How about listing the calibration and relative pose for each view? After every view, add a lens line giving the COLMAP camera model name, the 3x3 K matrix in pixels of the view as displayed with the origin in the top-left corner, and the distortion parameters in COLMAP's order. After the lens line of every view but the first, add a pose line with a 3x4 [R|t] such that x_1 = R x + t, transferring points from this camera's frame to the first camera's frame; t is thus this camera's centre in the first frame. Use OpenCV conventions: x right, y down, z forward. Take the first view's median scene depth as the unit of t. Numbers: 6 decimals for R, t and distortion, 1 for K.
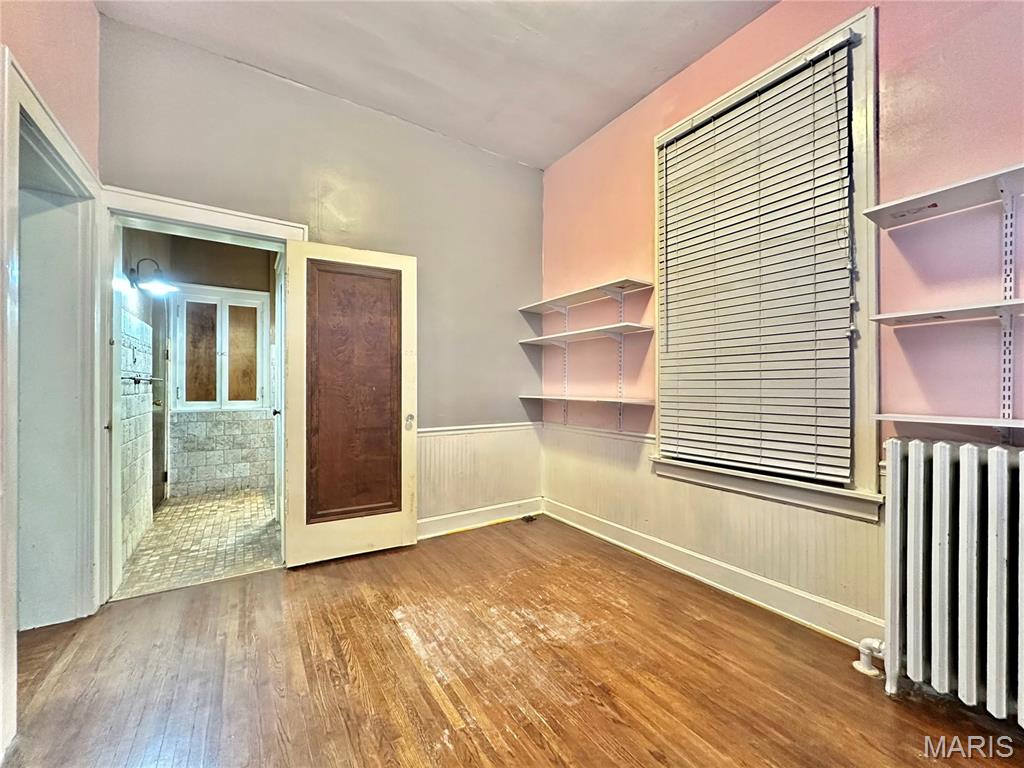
lens RADIAL K [[407.4, 0, 512.0], [0, 407.4, 384.0], [0, 0, 1]] dist [-0.001337, -0.000167]
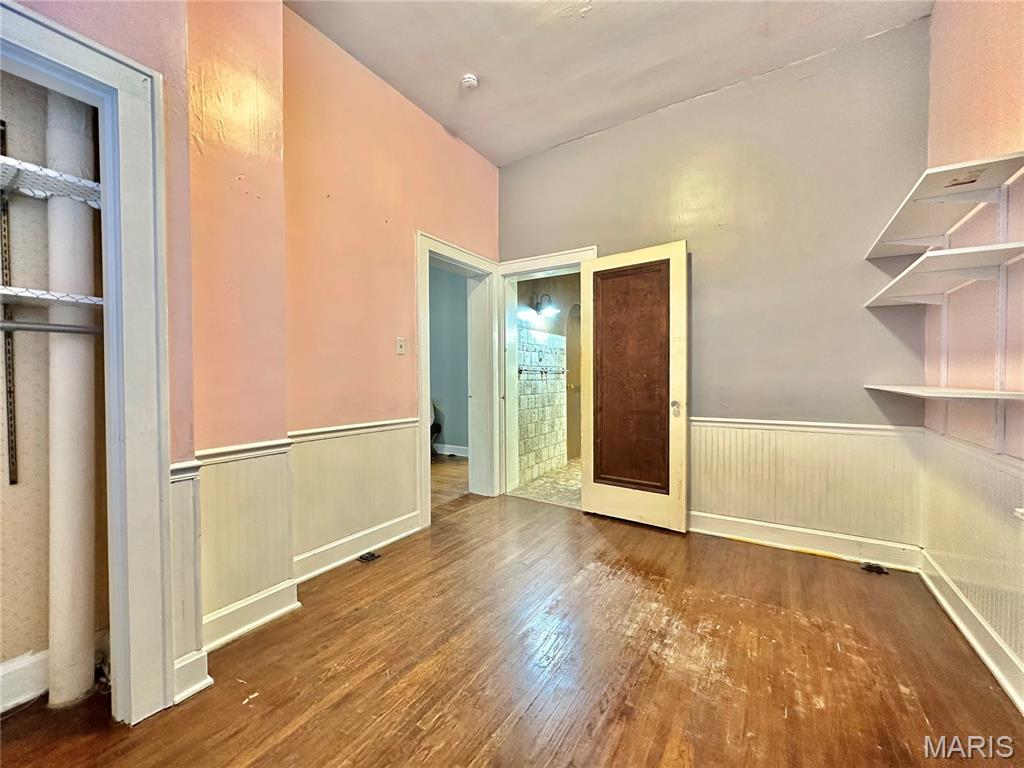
lens RADIAL K [[407.4, 0, 512.0], [0, 407.4, 384.0], [0, 0, 1]] dist [-0.001337, -0.000167]
pose [[0.406428, 0.012745, -0.913594, 0.535336], [0.008871, 0.999801, 0.017894, 0.011975], [0.913640, -0.015377, 0.406234, 0.244825]]
